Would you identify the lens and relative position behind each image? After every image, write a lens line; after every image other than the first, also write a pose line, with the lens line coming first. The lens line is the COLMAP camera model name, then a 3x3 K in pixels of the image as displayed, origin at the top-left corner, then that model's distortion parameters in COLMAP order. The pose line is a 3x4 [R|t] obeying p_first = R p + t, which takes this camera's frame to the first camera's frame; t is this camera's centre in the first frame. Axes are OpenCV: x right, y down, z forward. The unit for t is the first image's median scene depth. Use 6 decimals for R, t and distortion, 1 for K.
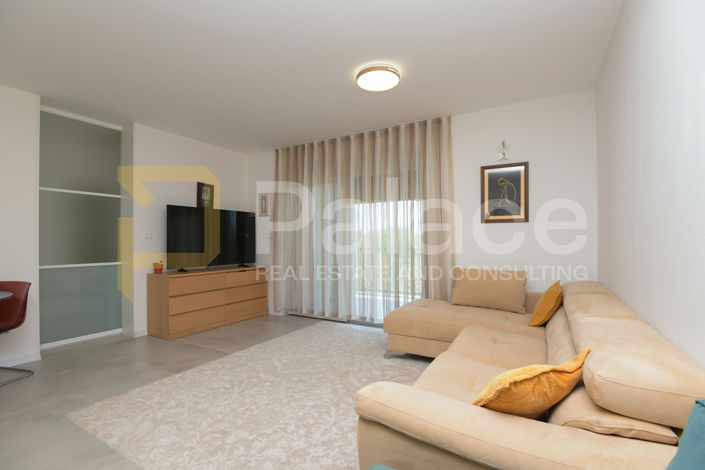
lens RADIAL K [[325.5, 0, 354.3], [0, 325.5, 240.5], [0, 0, 1]] dist [-0.000396, -0.014451]
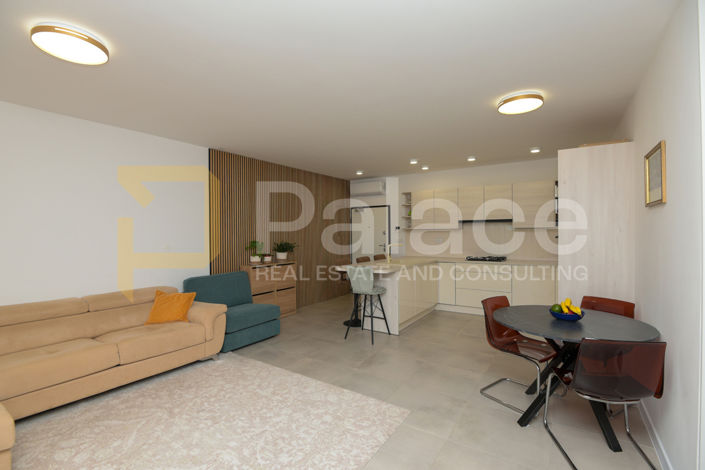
lens RADIAL K [[322.4, 0, 355.7], [0, 322.4, 234.9], [0, 0, 1]] dist [-0.001246, -0.013641]
pose [[-0.998607, 0.006706, 0.052338, -0.450331], [0.007133, 0.999943, 0.007971, -0.069555], [-0.052281, 0.008334, -0.998598, 1.292725]]
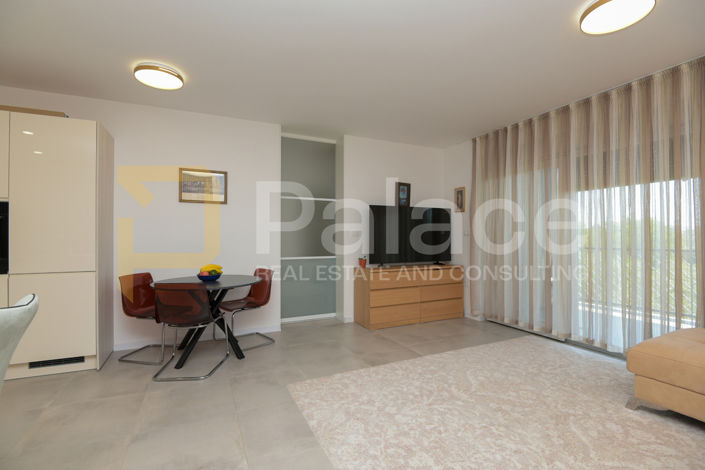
lens RADIAL K [[322.4, 0, 355.7], [0, 322.4, 234.9], [0, 0, 1]] dist [-0.001246, -0.013641]
pose [[0.828238, -0.000112, -0.560376, -0.008090], [-0.001209, 0.999997, -0.001986, -0.008276], [0.560375, 0.002323, 0.828236, 0.086343]]
